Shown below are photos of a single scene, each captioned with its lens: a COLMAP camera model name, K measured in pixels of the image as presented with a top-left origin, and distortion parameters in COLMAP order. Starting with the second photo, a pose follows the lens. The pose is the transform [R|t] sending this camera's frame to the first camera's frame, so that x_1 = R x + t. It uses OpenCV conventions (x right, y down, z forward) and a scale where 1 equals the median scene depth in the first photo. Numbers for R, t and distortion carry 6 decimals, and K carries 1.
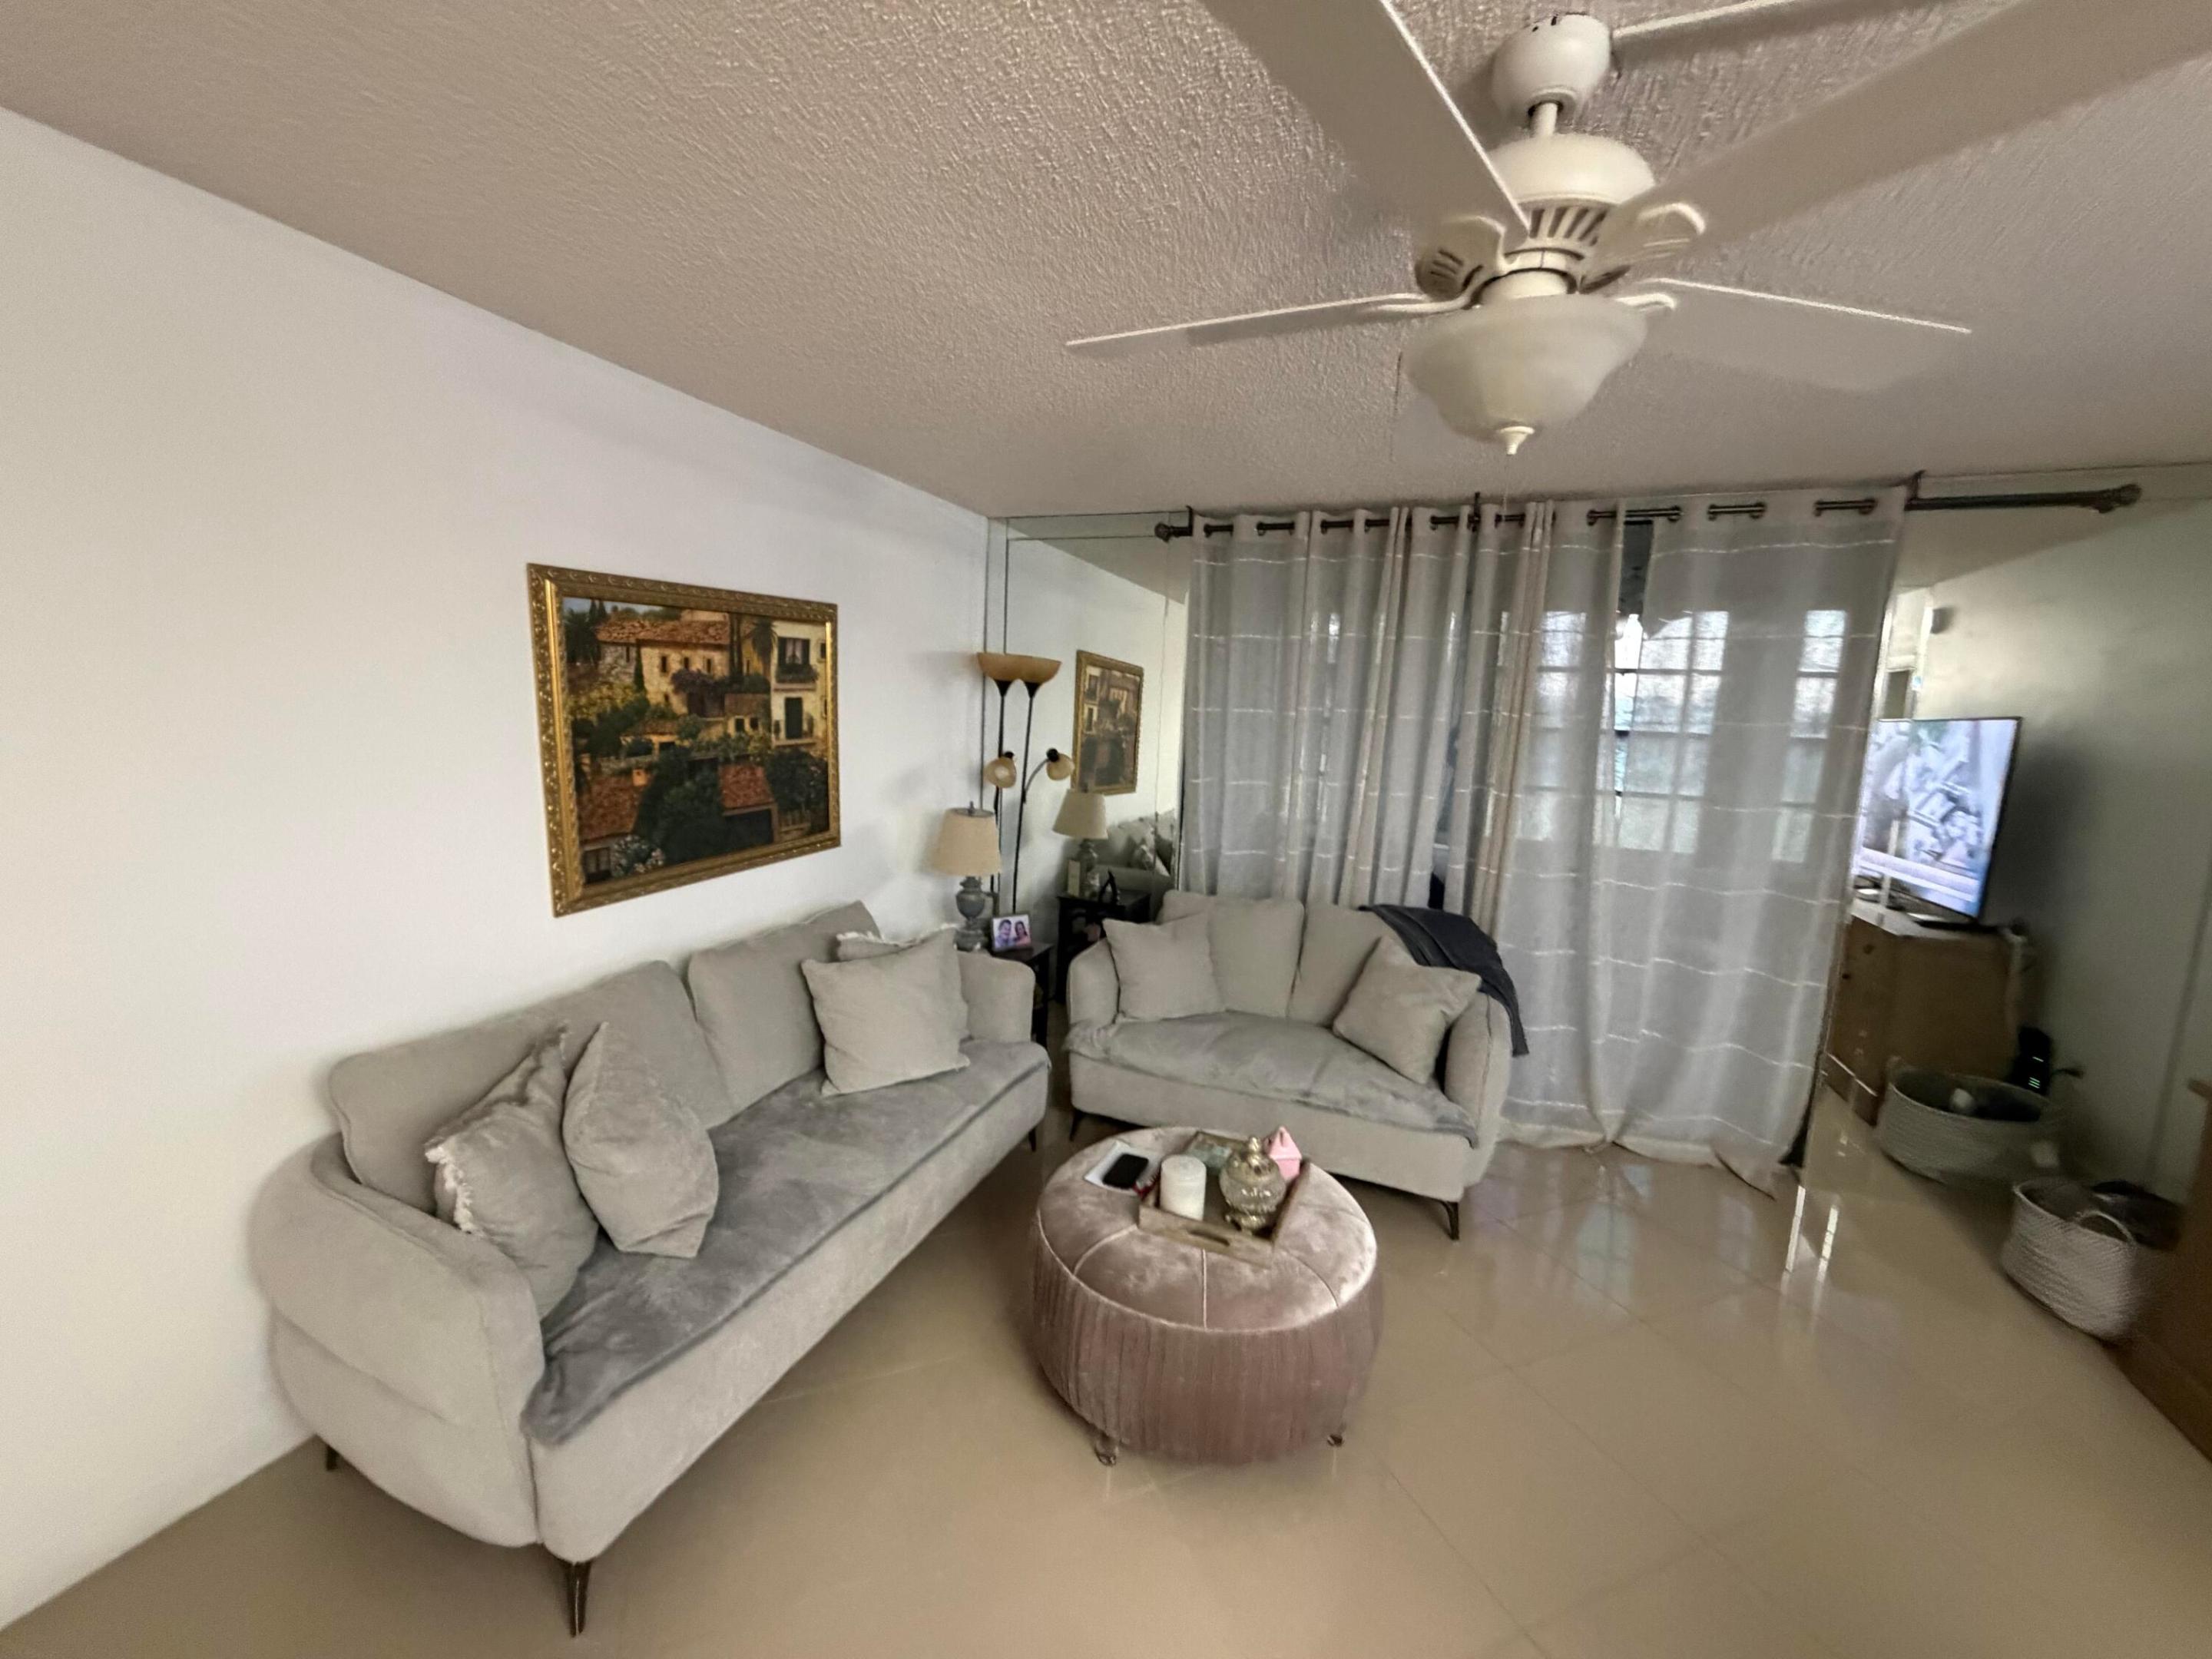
lens RADIAL K [[888.8, 0, 1106.0], [0, 888.8, 829.5], [0, 0, 1]] dist [-0.000939, -0.000047]
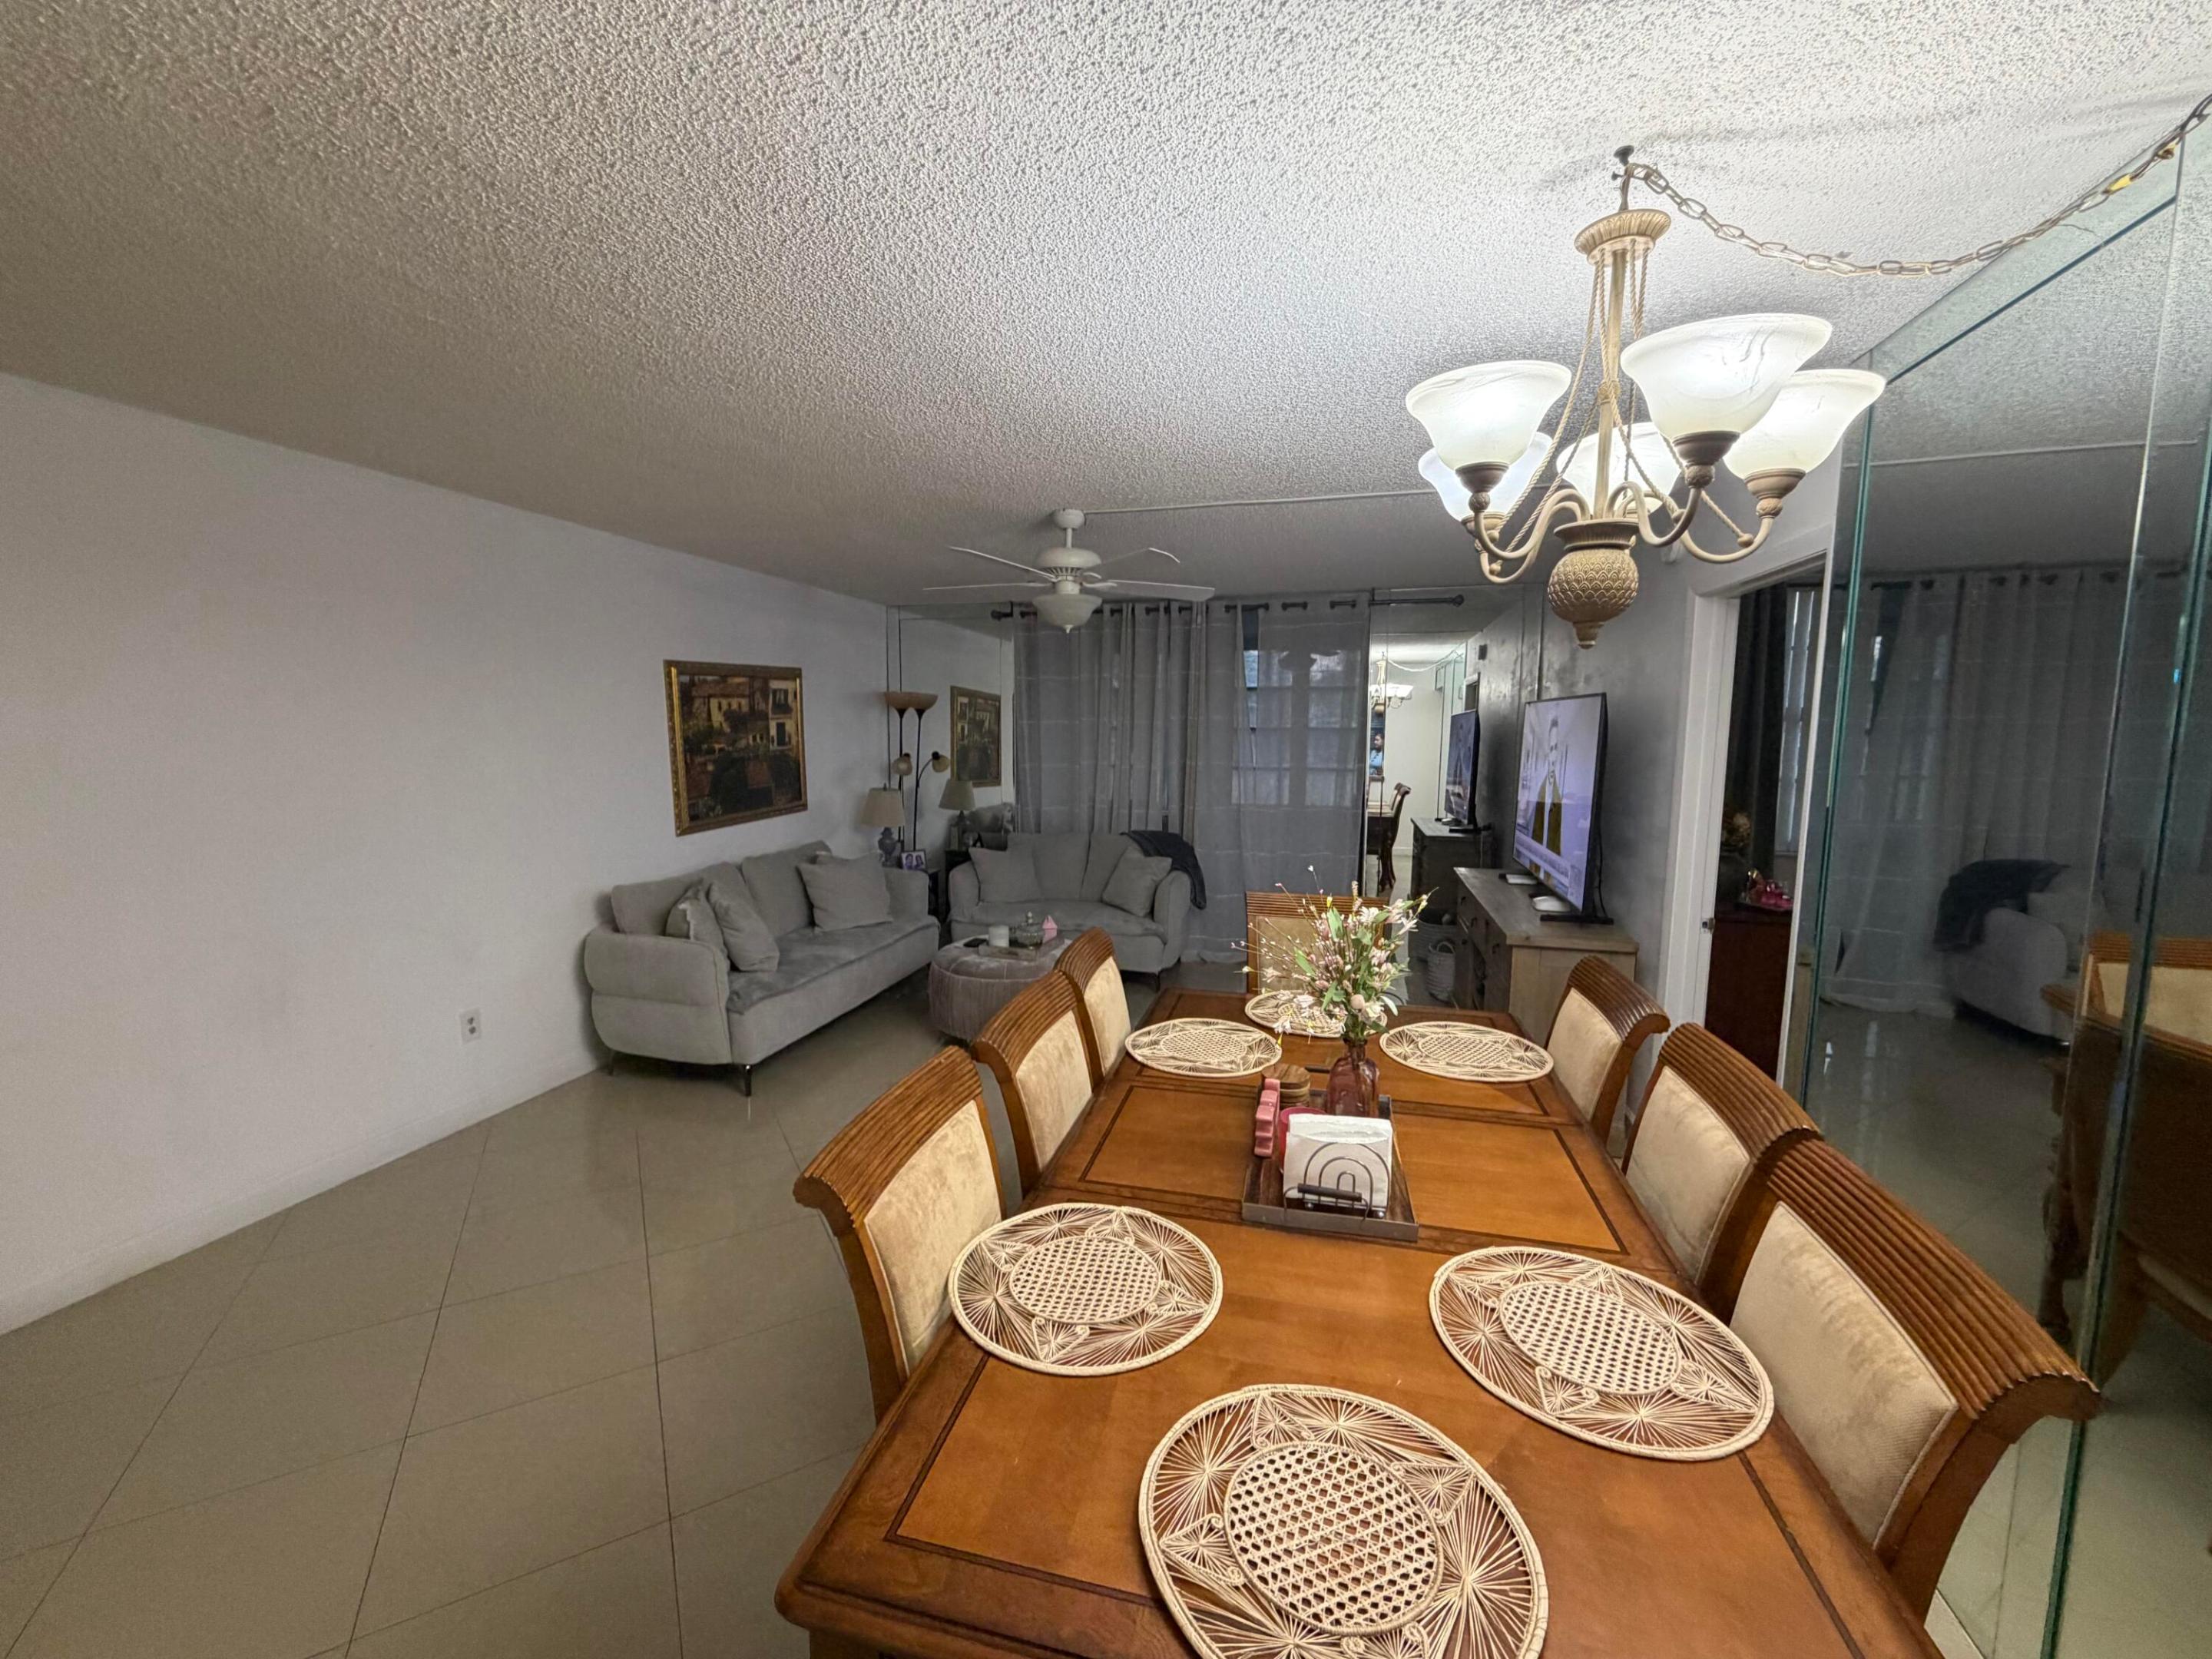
lens RADIAL K [[888.8, 0, 1106.0], [0, 888.8, 829.5], [0, 0, 1]] dist [-0.000939, -0.000047]
pose [[0.992440, -0.048967, 0.112543, 0.079221], [0.051623, 0.998450, -0.020804, 0.135634], [-0.111350, 0.026456, 0.993429, -0.831248]]
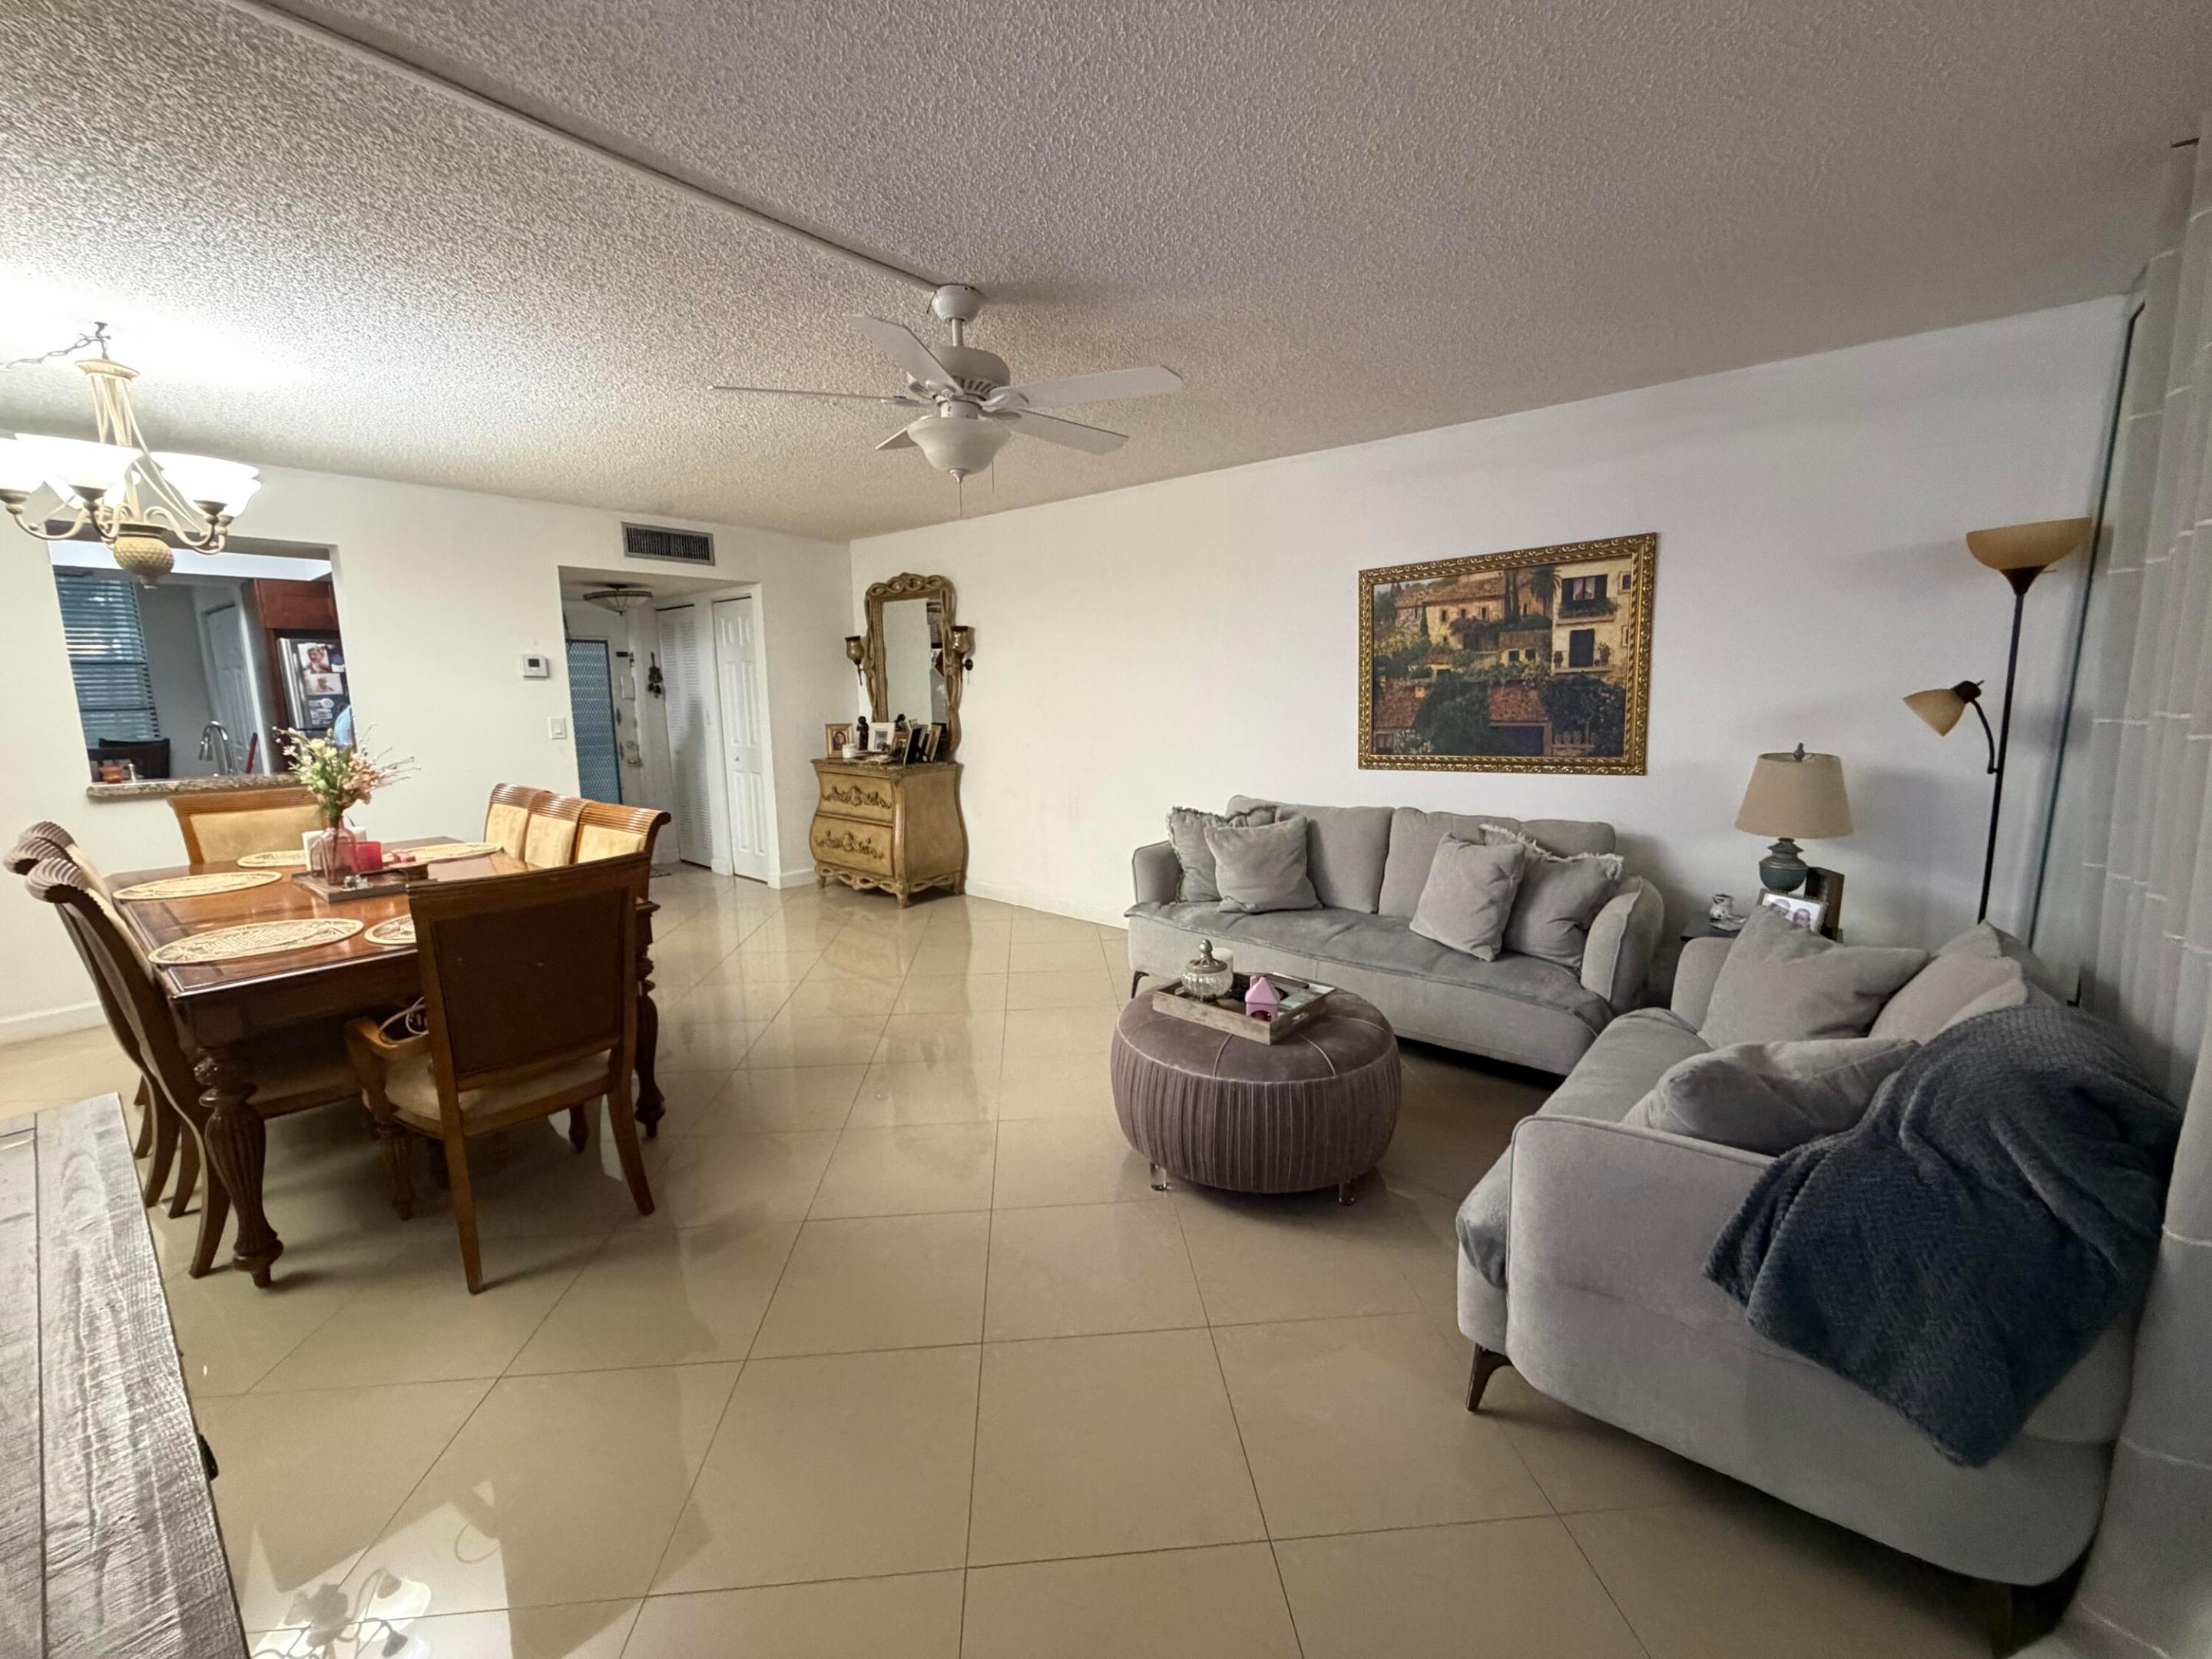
lens RADIAL K [[888.8, 0, 1106.0], [0, 888.8, 829.5], [0, 0, 1]] dist [-0.000939, -0.000047]
pose [[-0.314756, 0.104854, -0.943363, 0.967864], [-0.141811, 0.977530, 0.155967, 0.009572], [0.938519, 0.182871, -0.292814, 0.839750]]
